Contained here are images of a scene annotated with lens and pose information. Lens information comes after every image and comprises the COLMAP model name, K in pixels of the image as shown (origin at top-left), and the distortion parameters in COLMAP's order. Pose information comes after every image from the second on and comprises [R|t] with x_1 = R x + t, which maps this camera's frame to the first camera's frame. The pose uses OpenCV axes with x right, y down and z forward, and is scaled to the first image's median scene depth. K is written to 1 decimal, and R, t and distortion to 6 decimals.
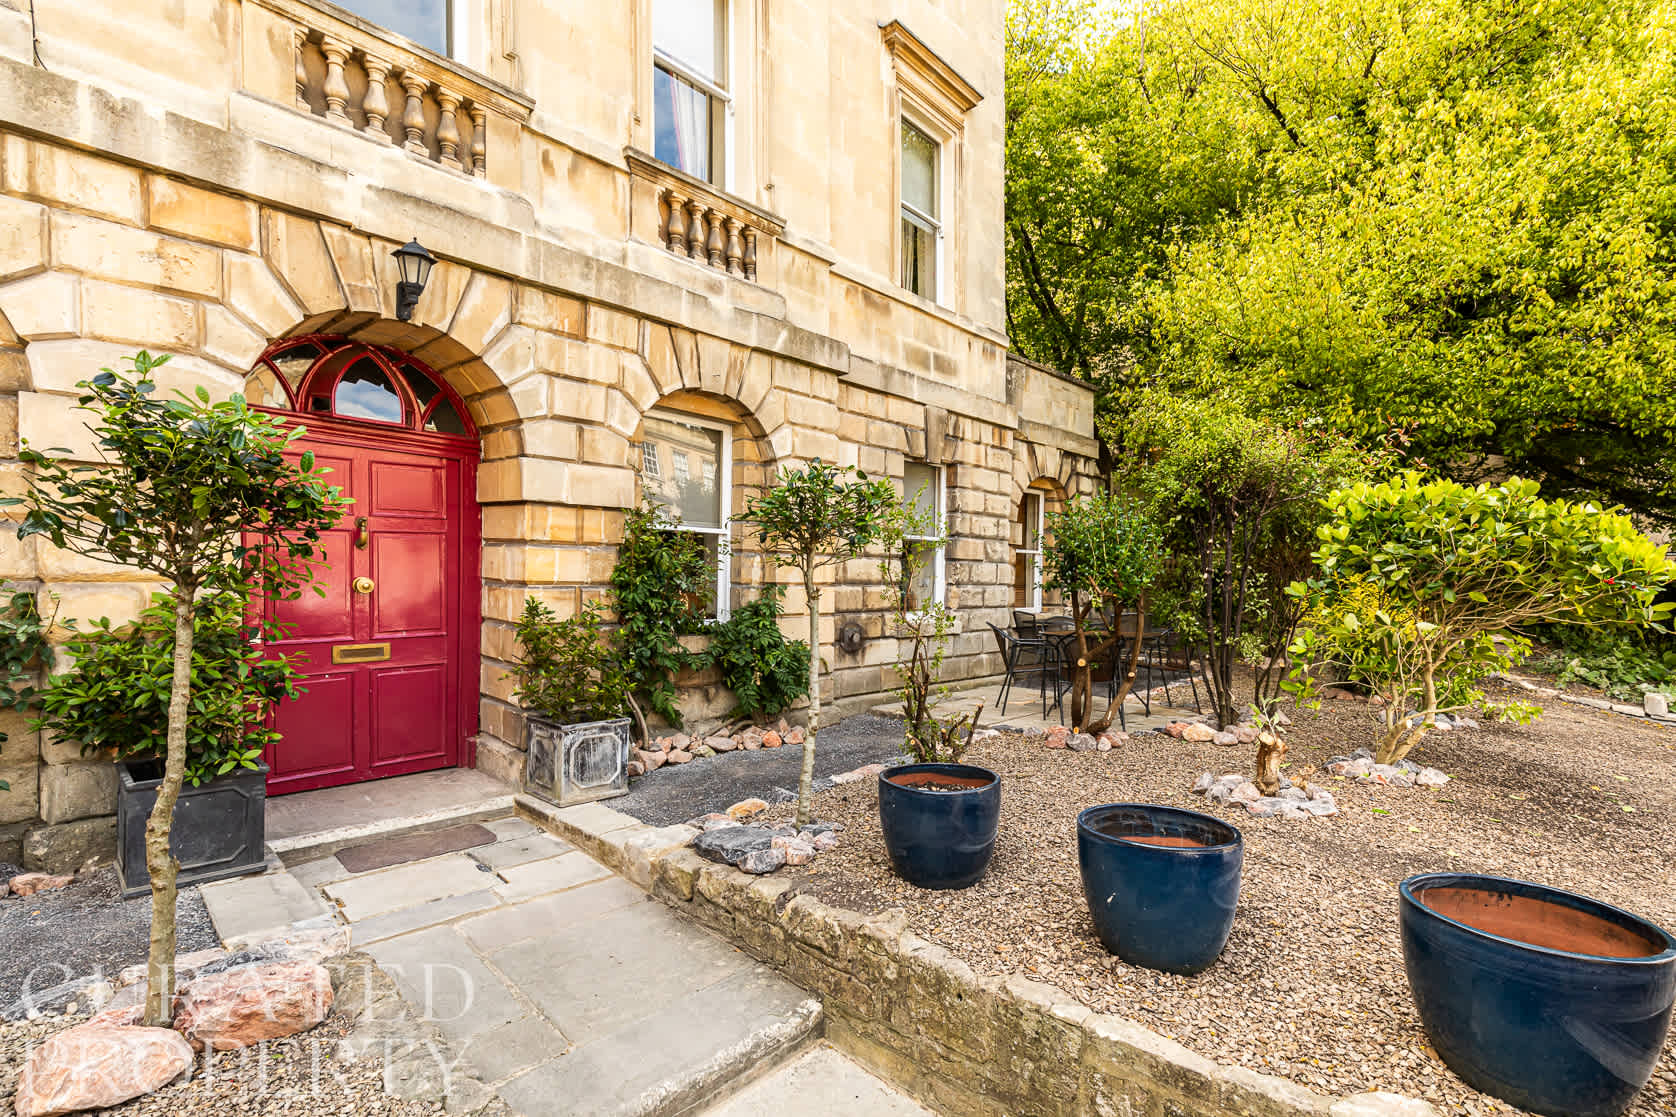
lens RADIAL K [[764.6, 0, 834.5], [0, 764.6, 588.4], [0, 0, 1]] dist [0.002257, 0.000174]
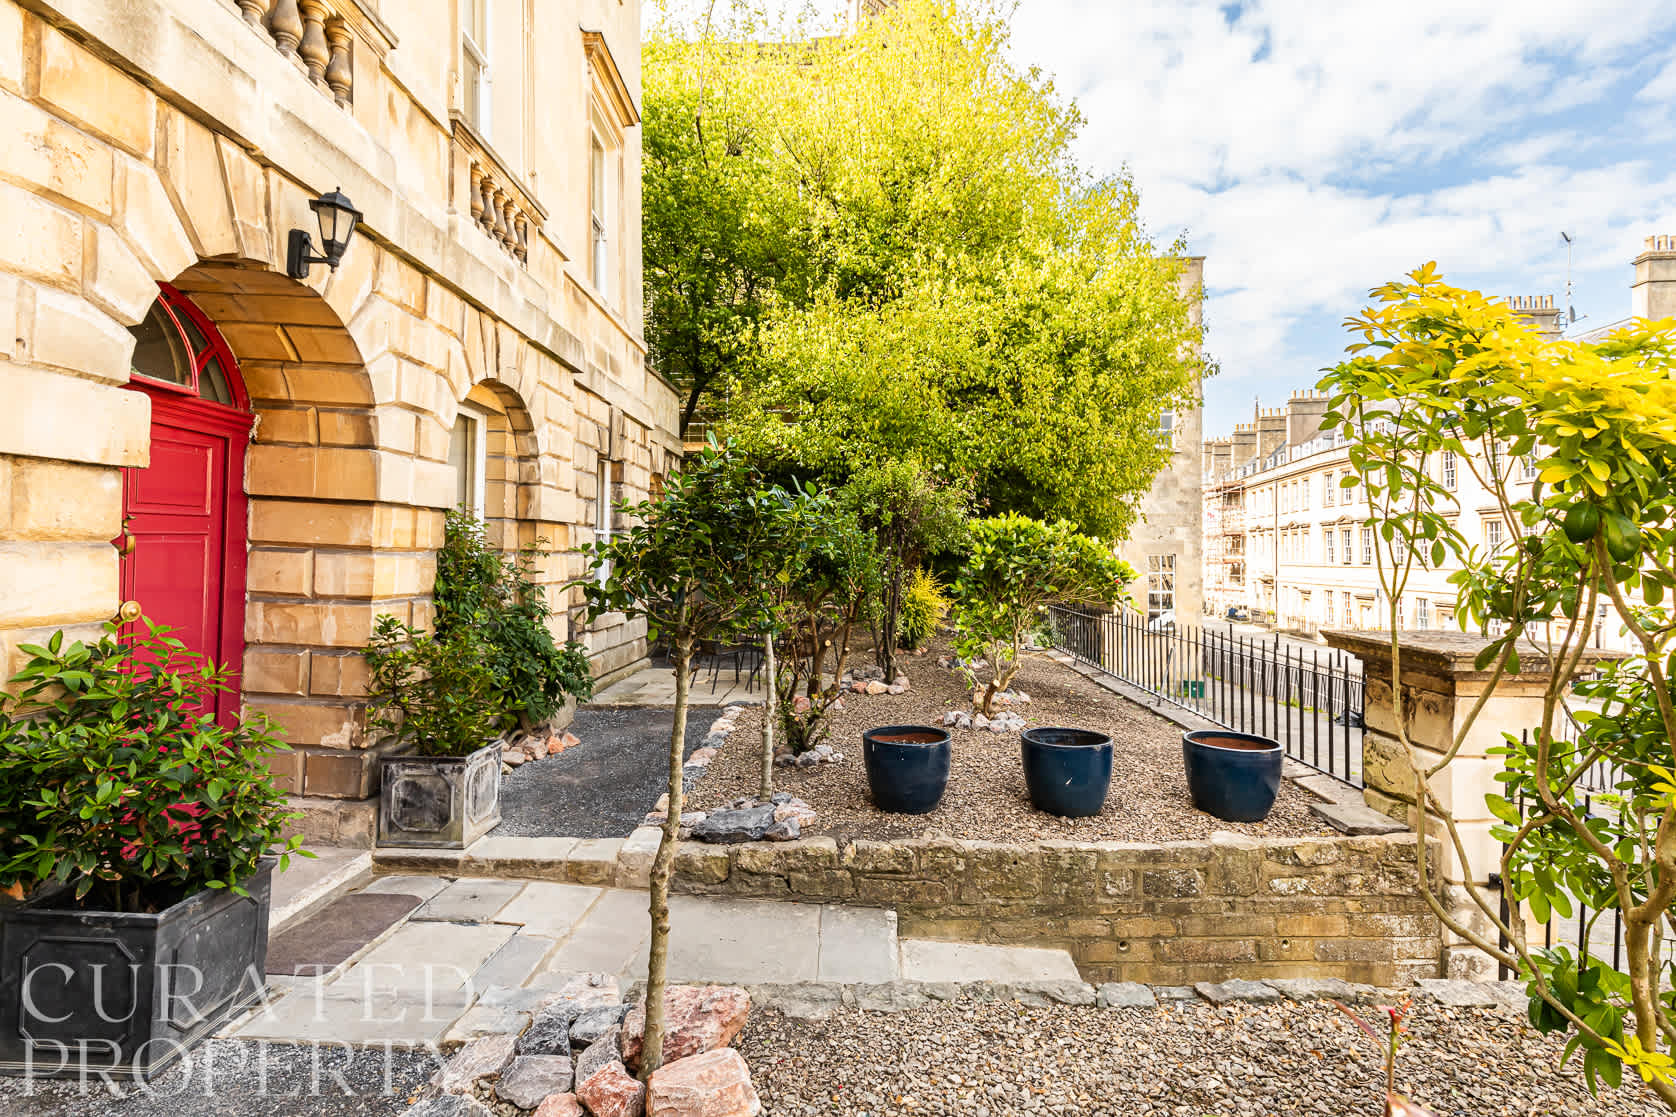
lens RADIAL K [[773.8, 0, 838.0], [0, 773.8, 558.5], [0, 0, 1]] dist [0.001350, -0.000339]
pose [[0.745922, -0.002244, 0.666030, -0.584394], [0.004264, 0.999990, -0.001407, -0.047516], [-0.666020, 0.003889, 0.745924, 0.023222]]
